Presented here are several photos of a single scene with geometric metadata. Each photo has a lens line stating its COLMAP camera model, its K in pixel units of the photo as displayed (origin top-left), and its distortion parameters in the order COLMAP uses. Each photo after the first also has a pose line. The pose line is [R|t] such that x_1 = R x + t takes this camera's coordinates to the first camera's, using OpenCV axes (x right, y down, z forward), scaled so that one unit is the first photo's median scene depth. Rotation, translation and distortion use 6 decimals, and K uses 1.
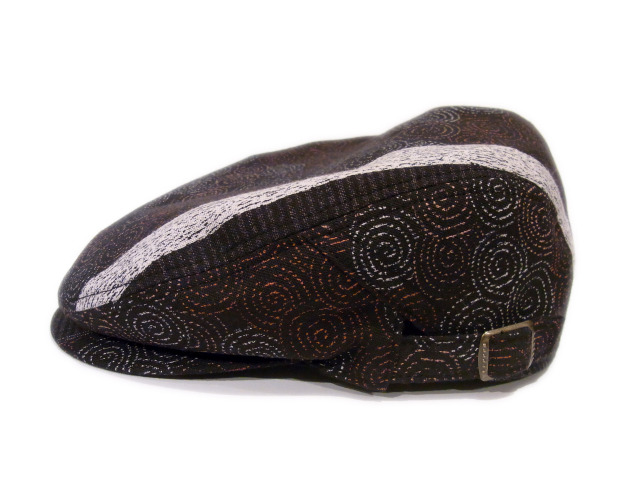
lens RADIAL K [[593.7, 0, 320.0], [0, 593.7, 240.0], [0, 0, 1]] dist [0.007112, 0.001929]
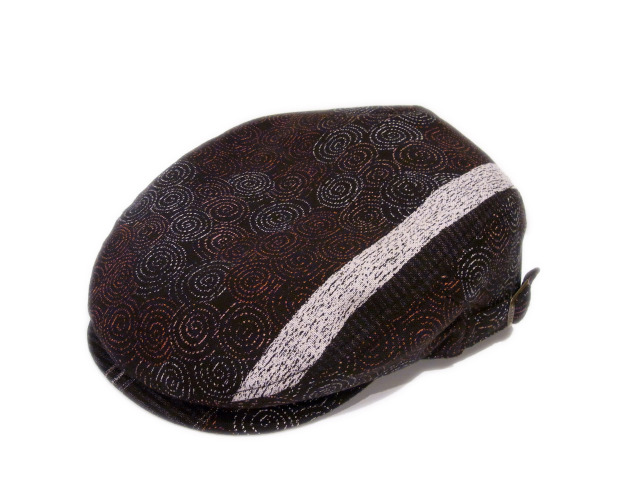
lens RADIAL K [[593.7, 0, 320.0], [0, 593.7, 240.0], [0, 0, 1]] dist [0.007112, 0.001929]
pose [[0.814183, -0.319719, 0.484650, -0.819465], [0.160177, 0.926022, 0.341799, -0.585786], [-0.558076, -0.200658, 0.805163, 0.088531]]
